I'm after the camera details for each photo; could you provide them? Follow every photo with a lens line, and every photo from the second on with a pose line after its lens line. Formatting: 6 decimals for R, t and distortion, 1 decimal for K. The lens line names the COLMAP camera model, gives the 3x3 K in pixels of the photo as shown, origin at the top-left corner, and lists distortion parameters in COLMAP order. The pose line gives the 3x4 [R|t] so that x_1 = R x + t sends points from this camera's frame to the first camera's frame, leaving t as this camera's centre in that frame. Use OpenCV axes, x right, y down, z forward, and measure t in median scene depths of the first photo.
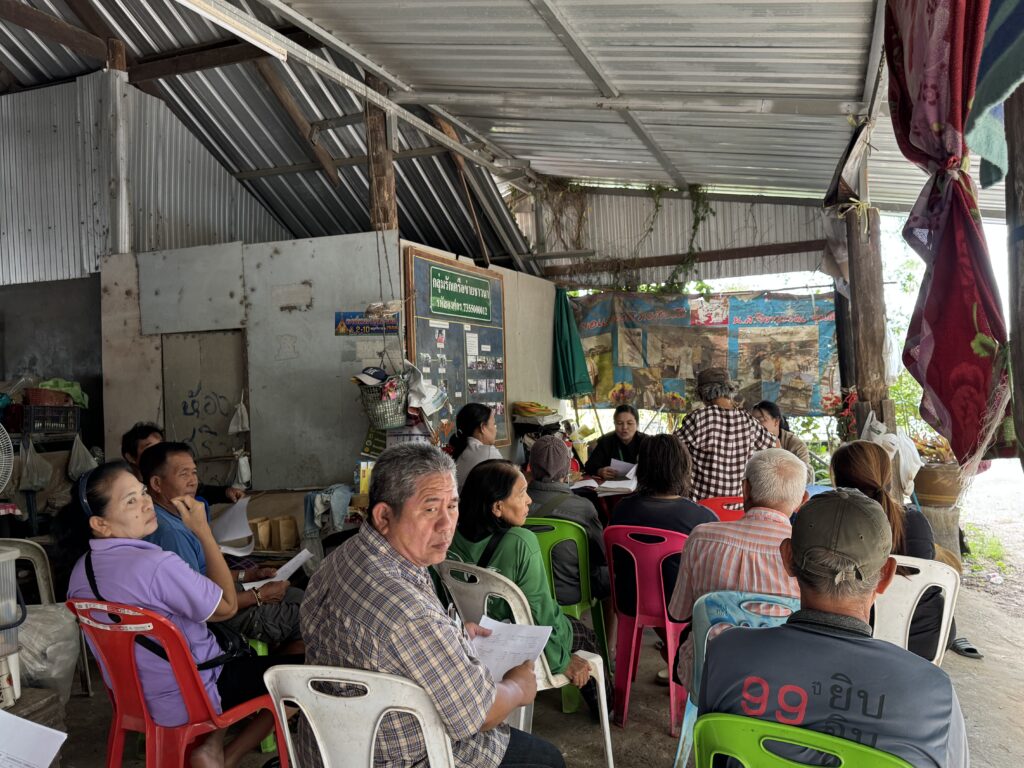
lens RADIAL K [[827.4, 0, 508.1], [0, 827.4, 383.7], [0, 0, 1]] dist [0.089177, -0.161236]
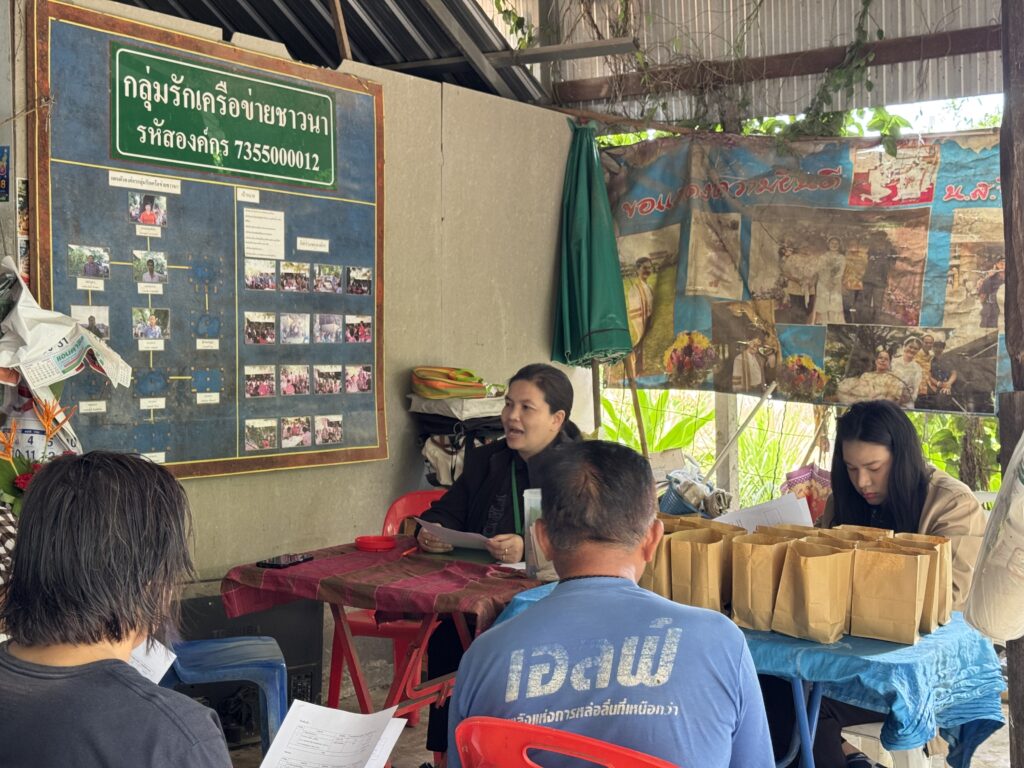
lens RADIAL K [[1411.5, 0, 518.1], [0, 1411.5, 386.2], [0, 0, 1]] dist [0.136692, -0.332890]
pose [[0.982355, 0.026847, -0.185089, 0.211354], [-0.021475, 0.999290, 0.030967, 0.007201], [0.185789, -0.026446, 0.982234, 0.240136]]
